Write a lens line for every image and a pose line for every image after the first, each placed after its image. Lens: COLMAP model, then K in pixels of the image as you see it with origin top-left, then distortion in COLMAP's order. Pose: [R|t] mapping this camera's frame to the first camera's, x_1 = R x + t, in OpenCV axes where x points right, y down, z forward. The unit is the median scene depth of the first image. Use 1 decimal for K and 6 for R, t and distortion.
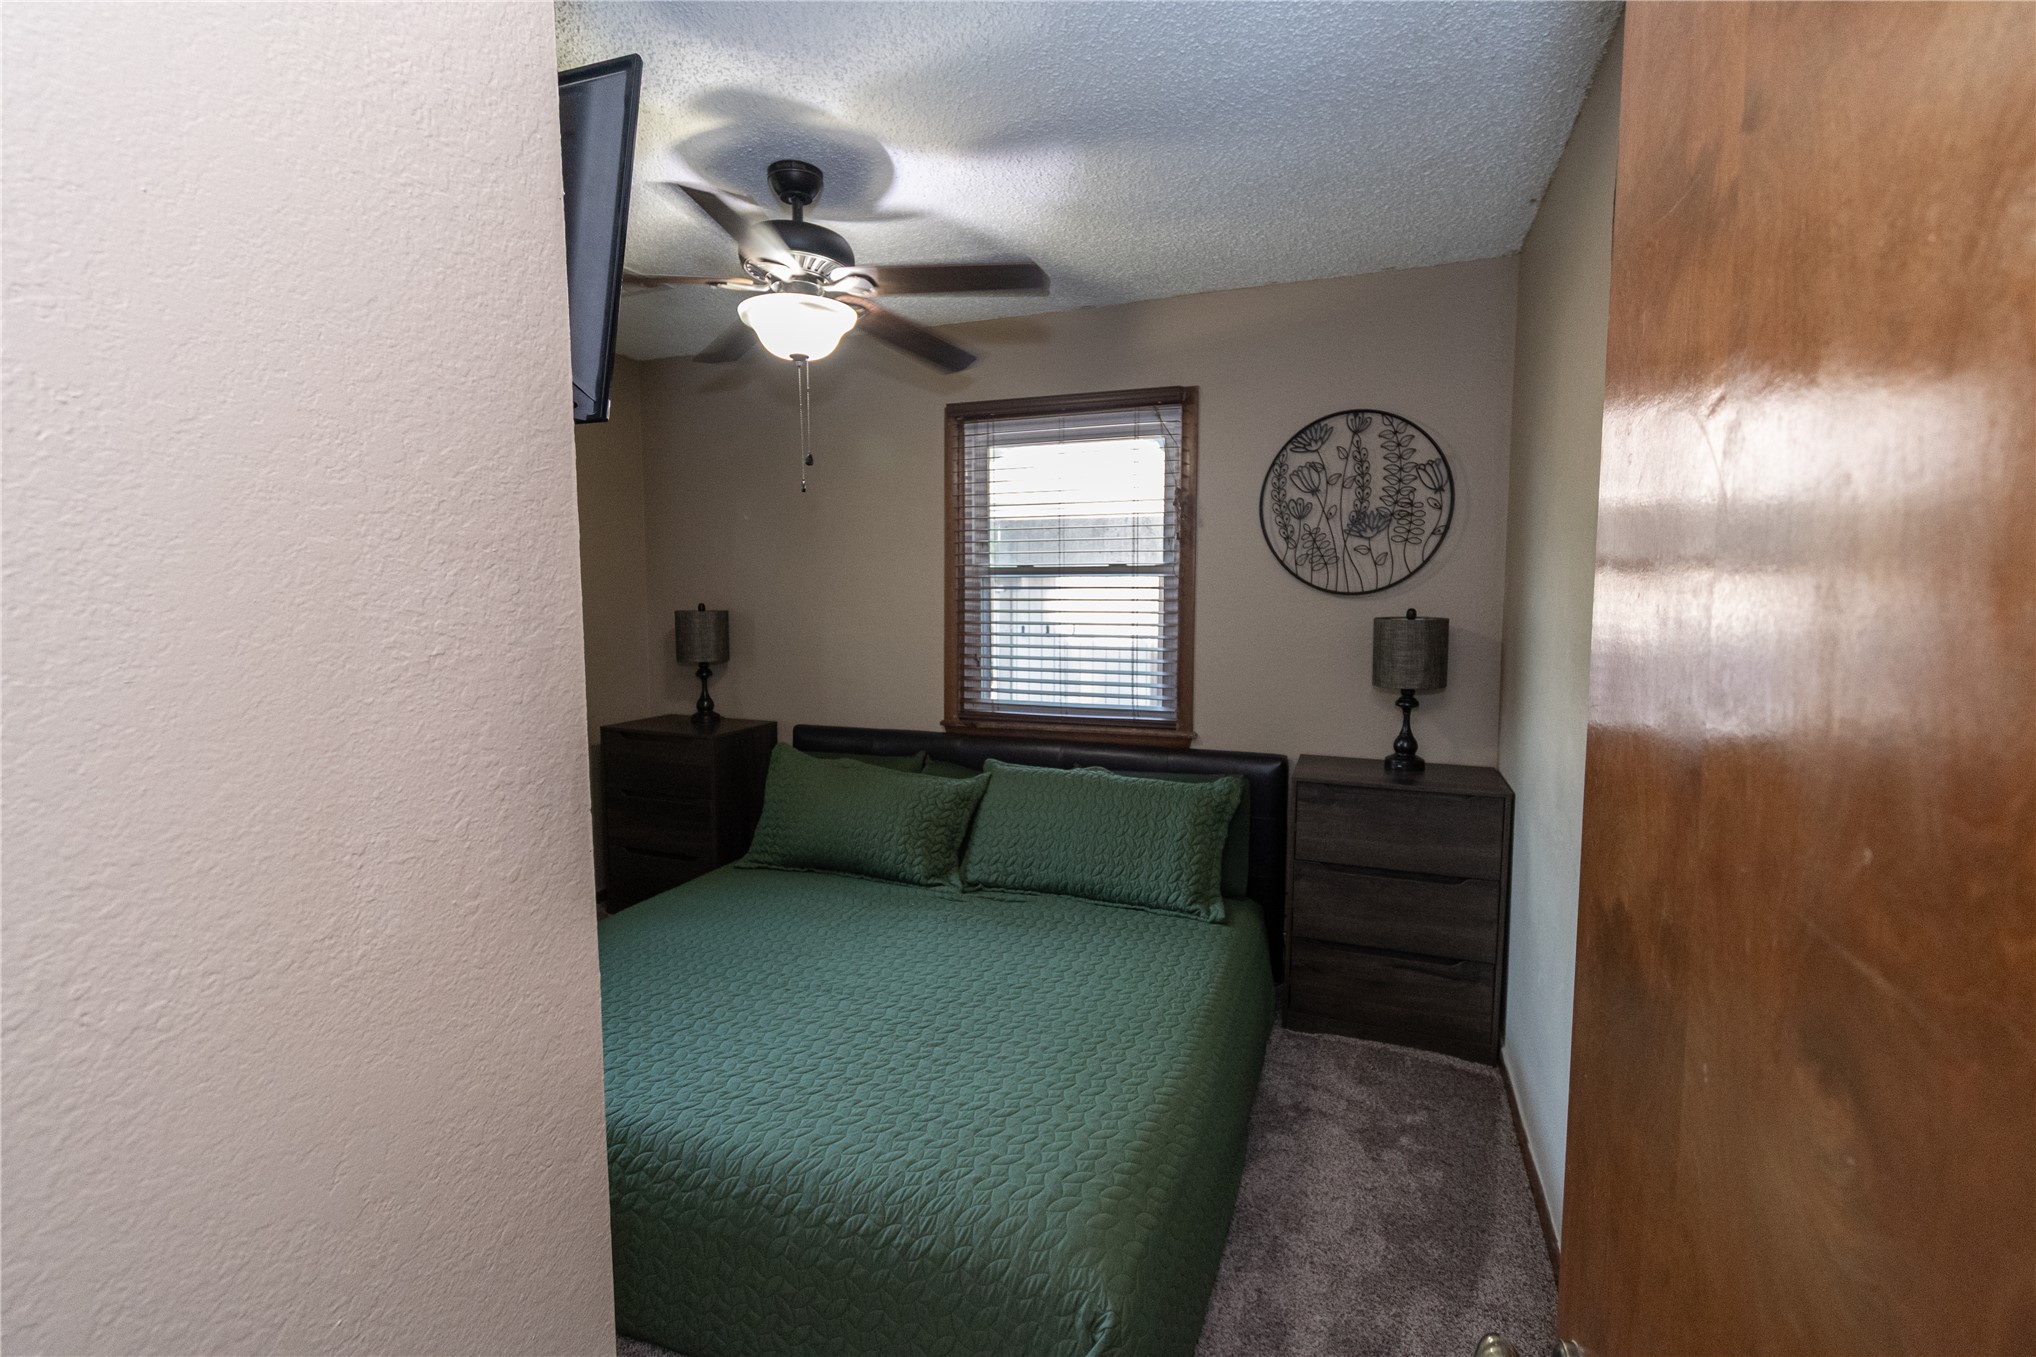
lens RADIAL K [[910.5, 0, 1016.7], [0, 910.5, 672.4], [0, 0, 1]] dist [0.001721, -0.000928]
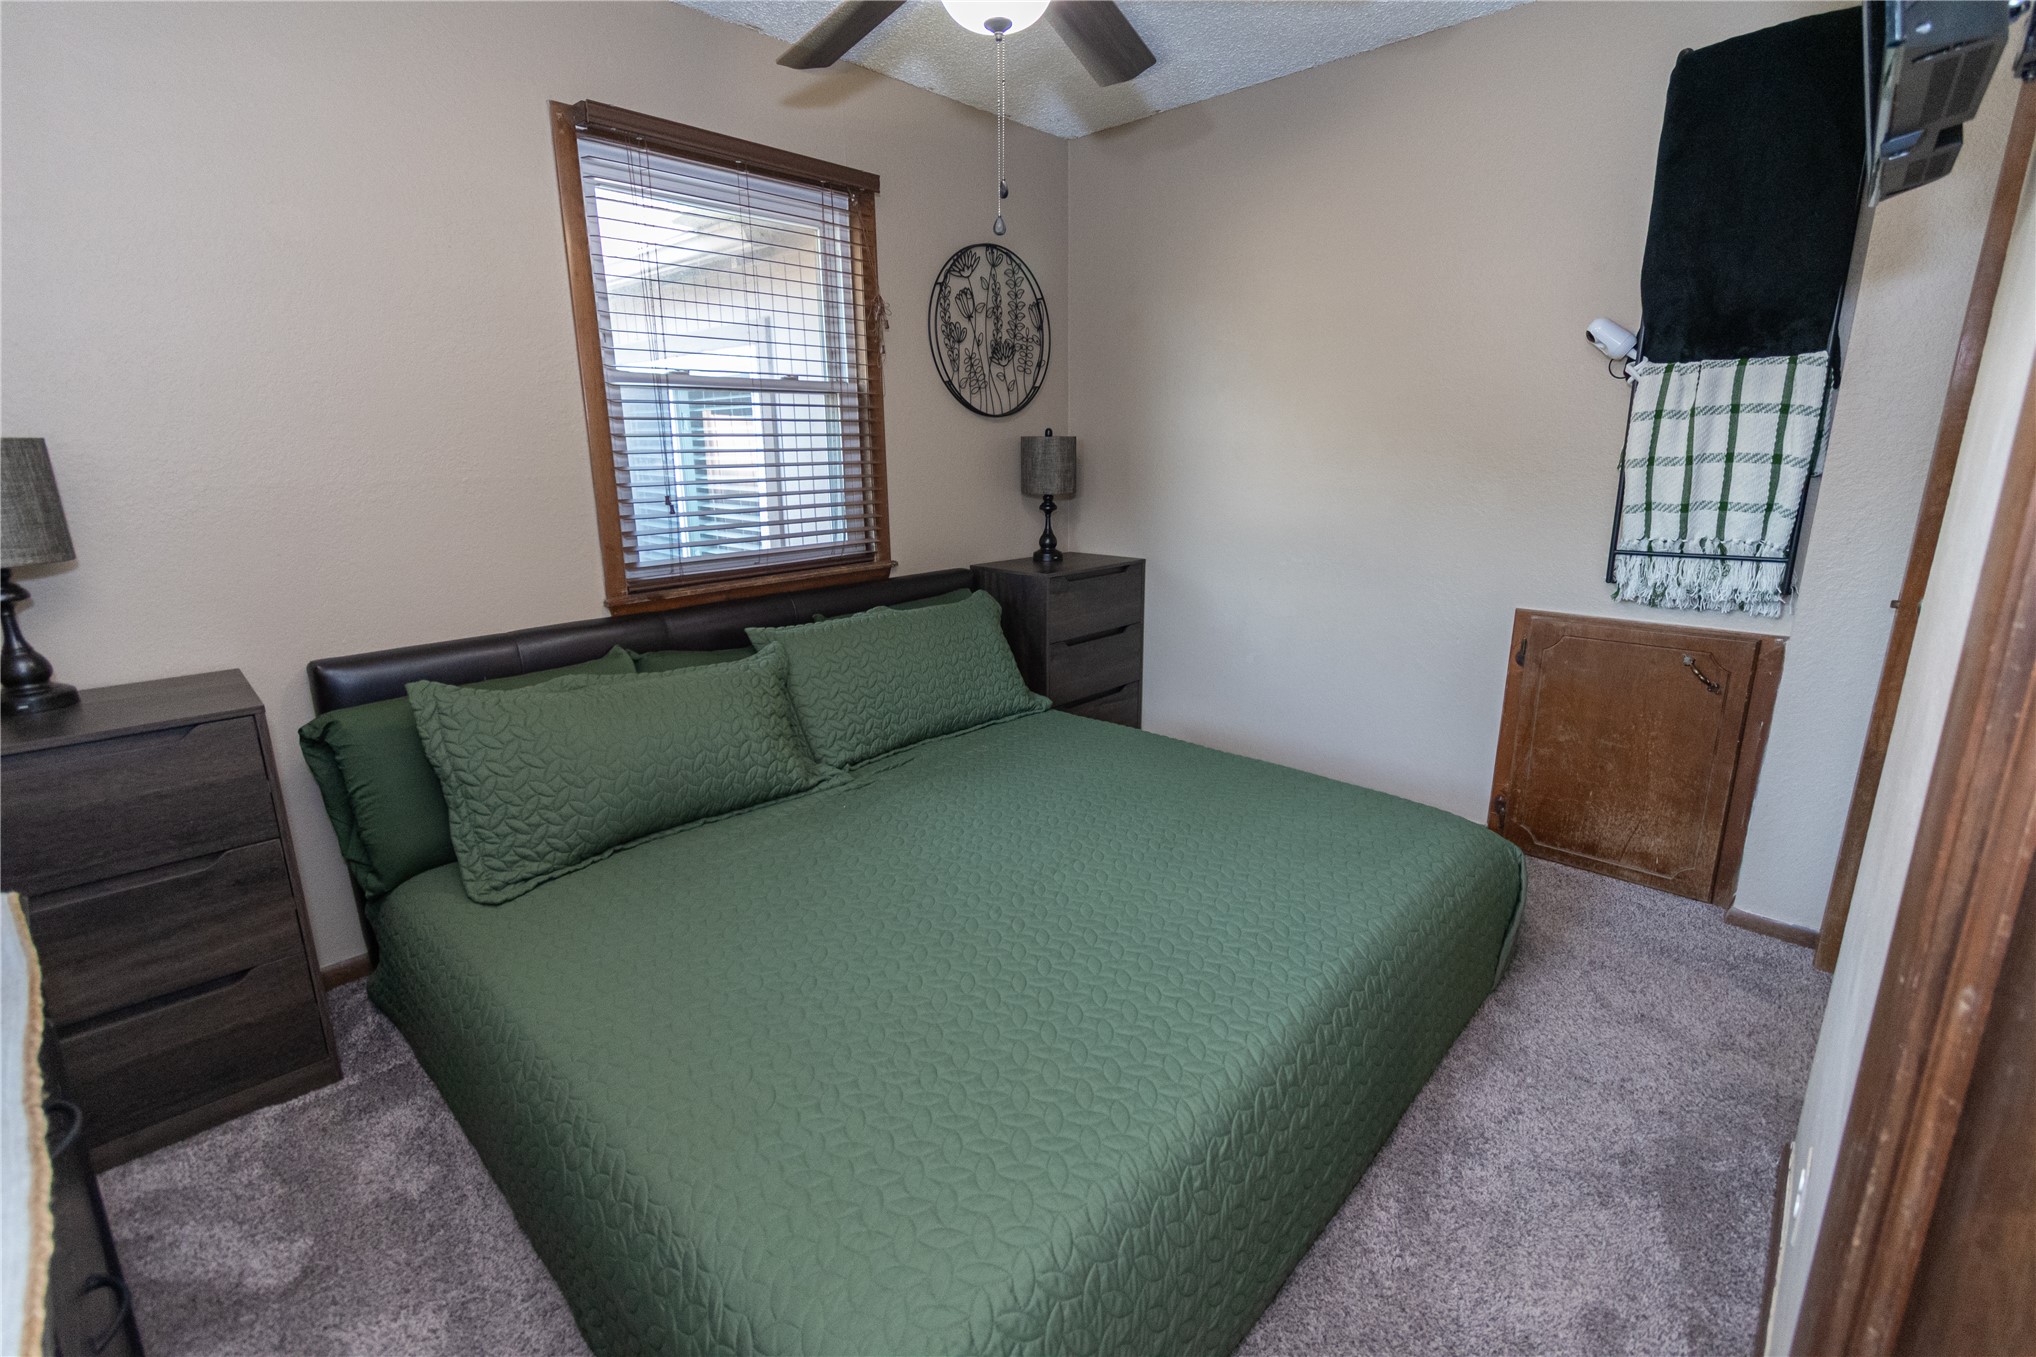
lens RADIAL K [[910.5, 0, 1016.7], [0, 910.5, 672.4], [0, 0, 1]] dist [0.001721, -0.000928]
pose [[0.372425, -0.231627, 0.898693, -0.720818], [0.093551, 0.972791, 0.211957, -0.013280], [-0.923335, 0.005136, 0.383960, 0.538555]]
